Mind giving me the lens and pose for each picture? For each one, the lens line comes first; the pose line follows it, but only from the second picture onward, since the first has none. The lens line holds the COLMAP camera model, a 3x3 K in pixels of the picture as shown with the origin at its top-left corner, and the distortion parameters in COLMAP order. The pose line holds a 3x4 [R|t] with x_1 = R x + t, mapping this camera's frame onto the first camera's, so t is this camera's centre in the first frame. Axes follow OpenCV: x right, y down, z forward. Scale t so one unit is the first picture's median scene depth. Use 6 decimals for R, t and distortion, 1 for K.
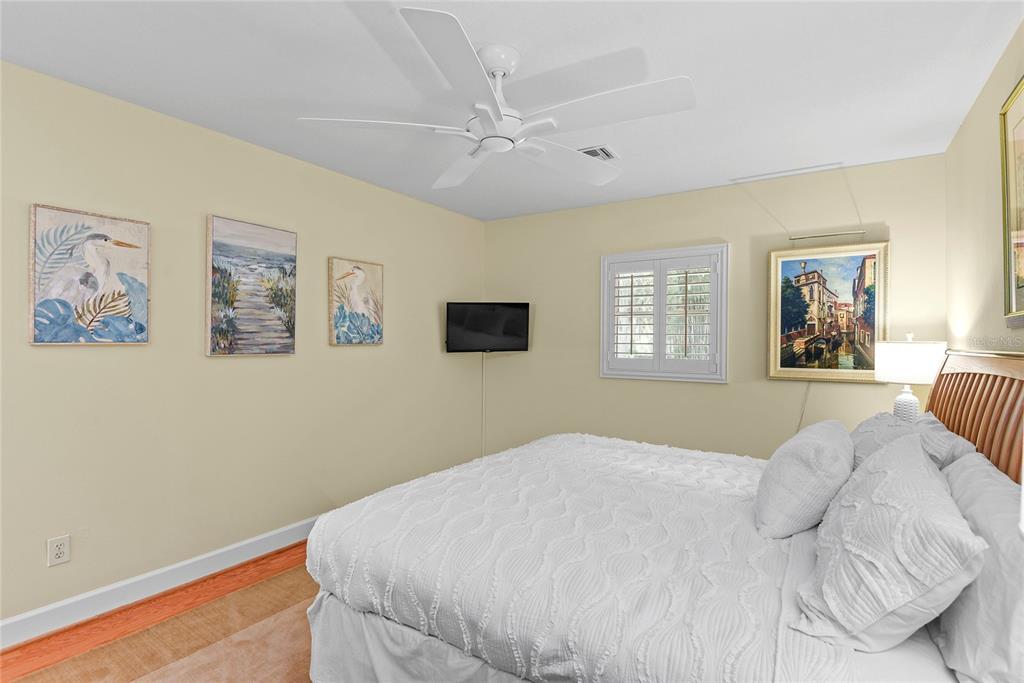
lens RADIAL K [[503.7, 0, 512.0], [0, 503.7, 339.9], [0, 0, 1]] dist [0.000948, -0.000143]
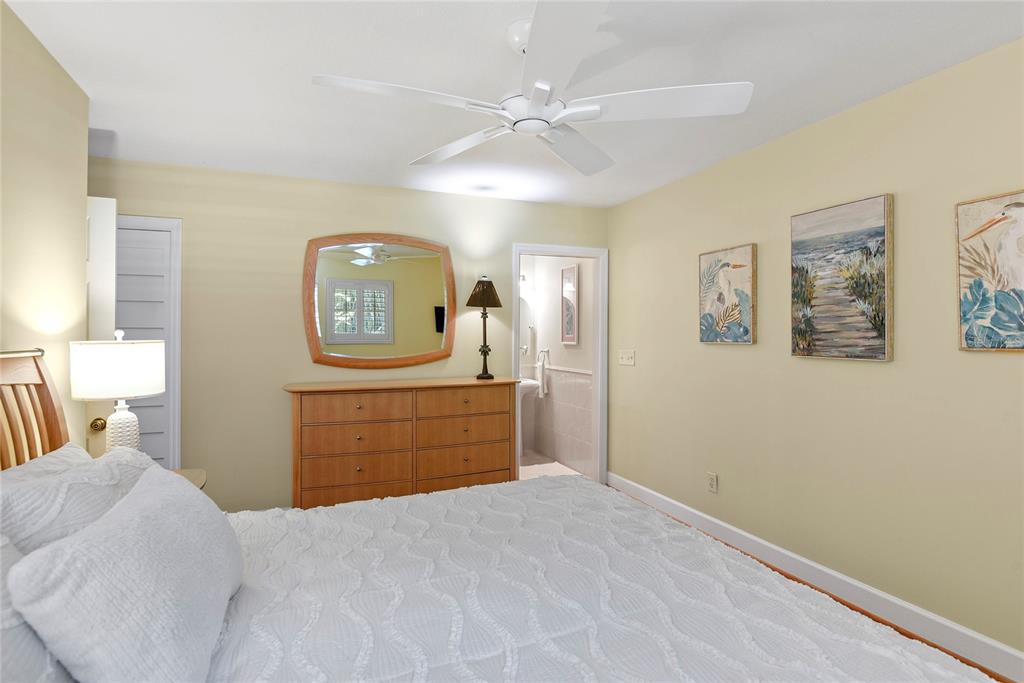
lens RADIAL K [[521.1, 0, 512.5], [0, 521.1, 337.9], [0, 0, 1]] dist [-0.001112, -0.000168]
pose [[-0.577221, -0.003233, -0.816582, 0.534411], [-0.002384, 0.999995, -0.002274, -0.001625], [0.816585, 0.000634, -0.577225, 1.069846]]
